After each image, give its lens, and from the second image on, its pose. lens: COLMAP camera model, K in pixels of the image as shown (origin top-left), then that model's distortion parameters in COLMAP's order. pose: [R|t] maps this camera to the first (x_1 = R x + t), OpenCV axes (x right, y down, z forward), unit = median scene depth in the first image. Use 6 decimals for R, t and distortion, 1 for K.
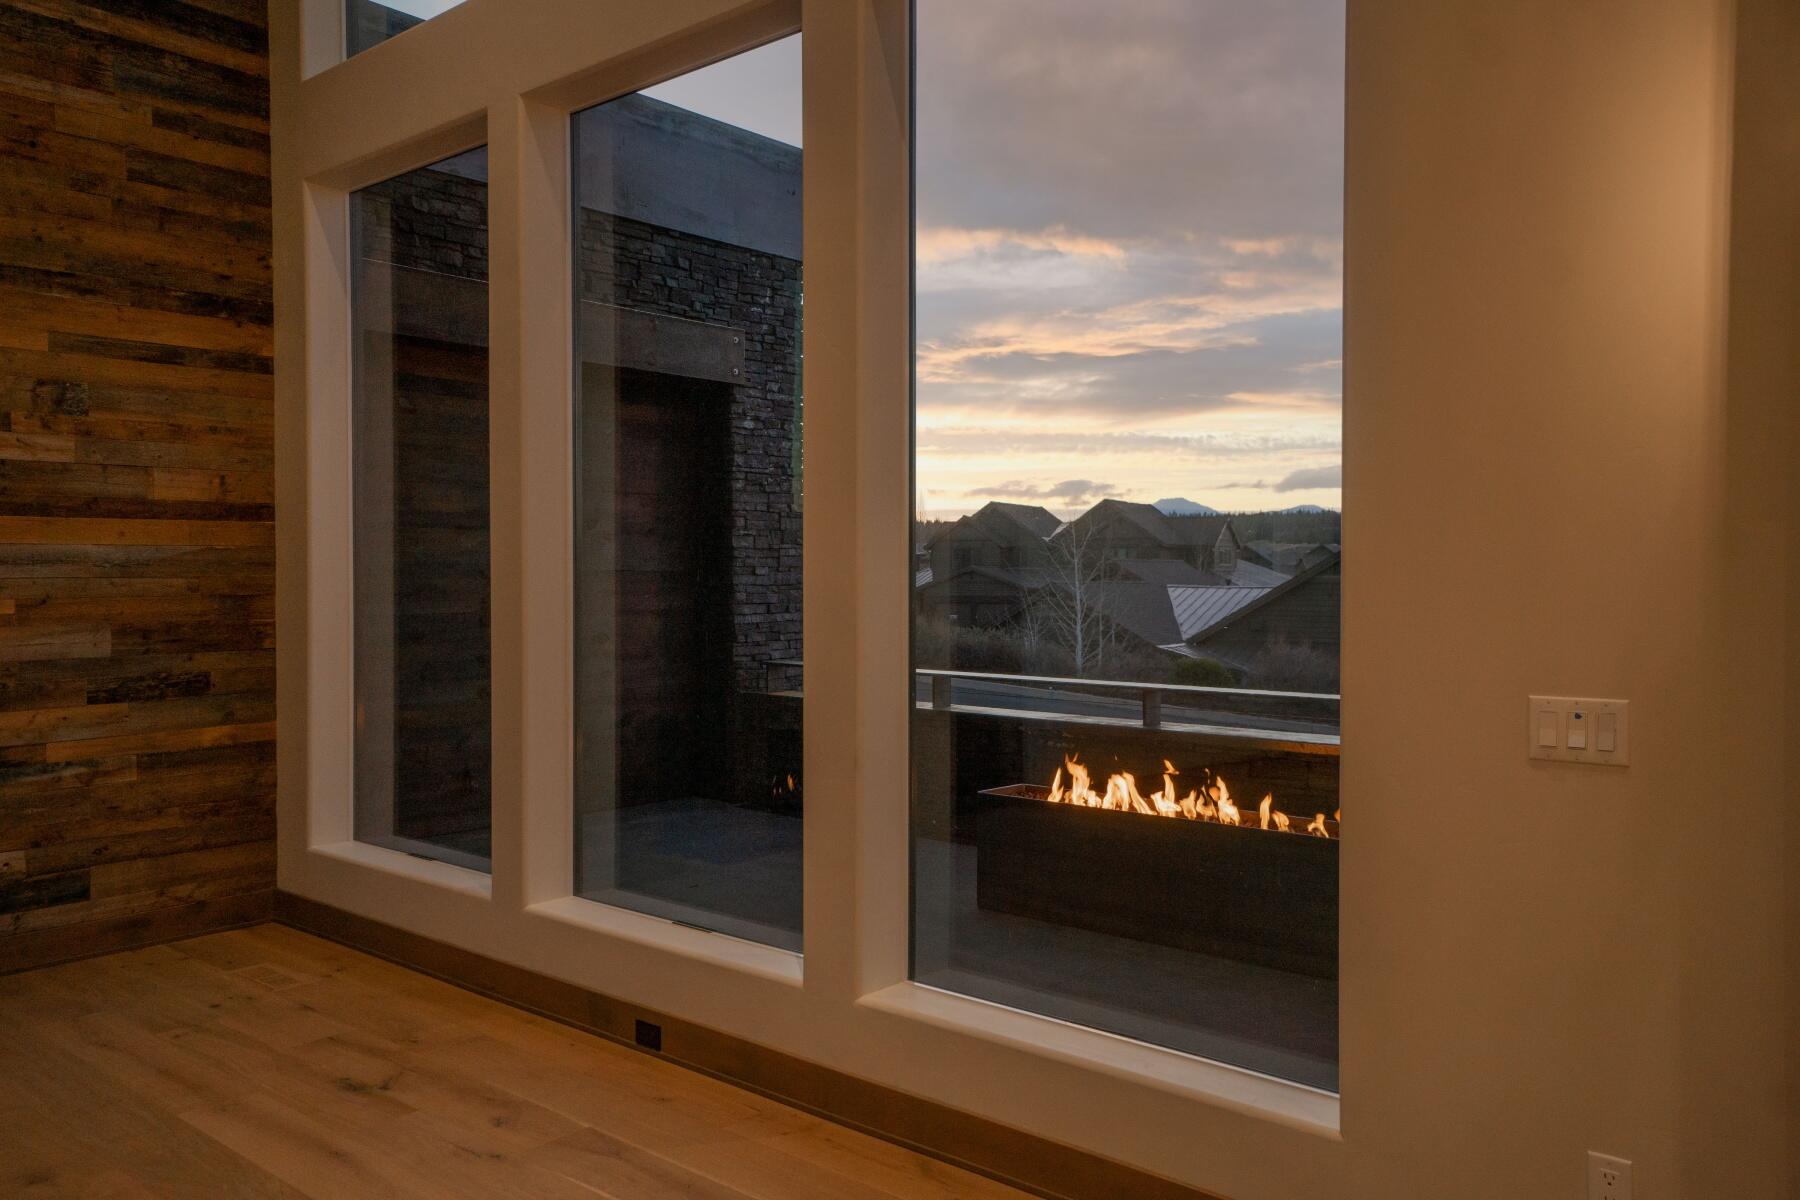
lens RADIAL K [[1425.3, 0, 900.0], [0, 1425.3, 600.0], [0, 0, 1]] dist [0.026607, -0.009715]
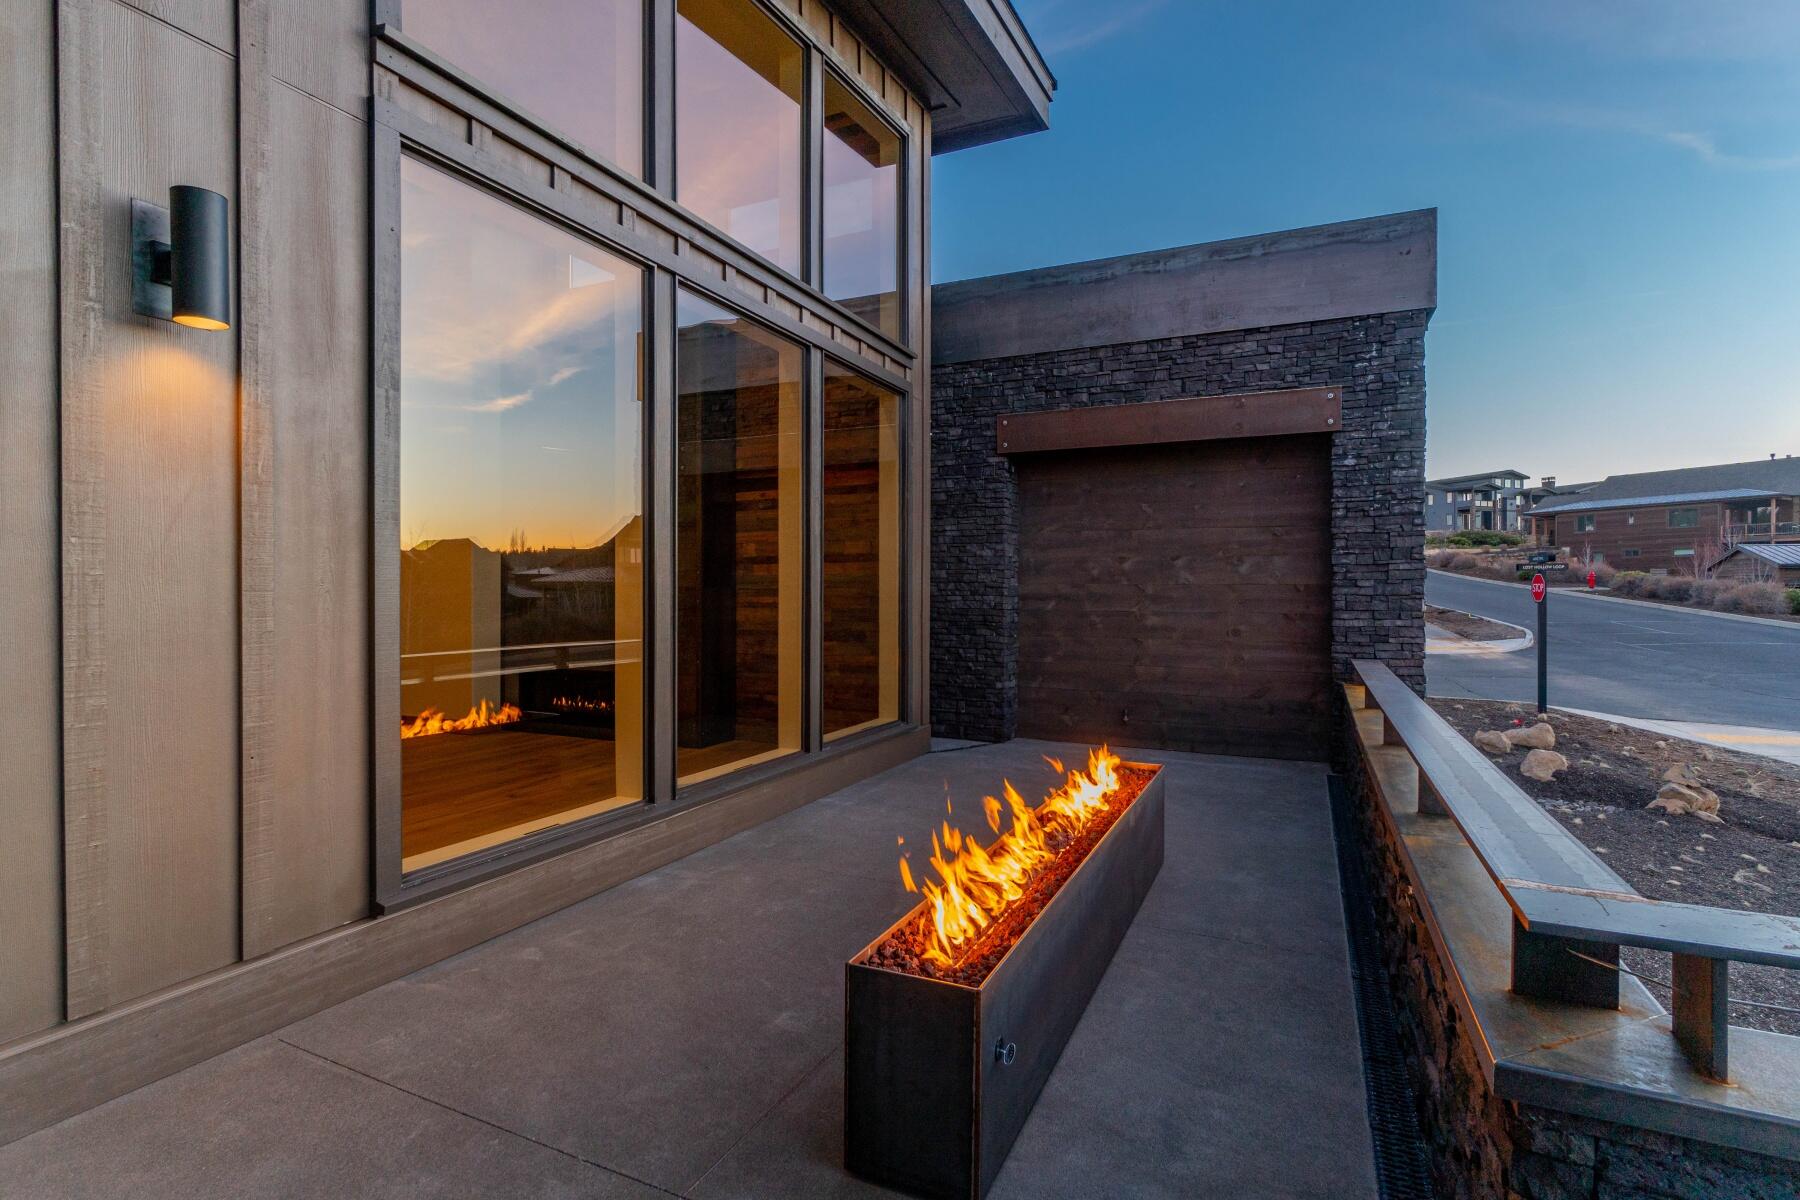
lens RADIAL K [[876.3, 0, 900.0], [0, 876.3, 600.0], [0, 0, 1]] dist [0.003878, 0.000172]
pose [[0.260138, 0.002509, -0.965568, 0.513017], [-0.019367, 0.999809, -0.002620, 0.003035], [0.965377, 0.019381, 0.260137, 0.442595]]
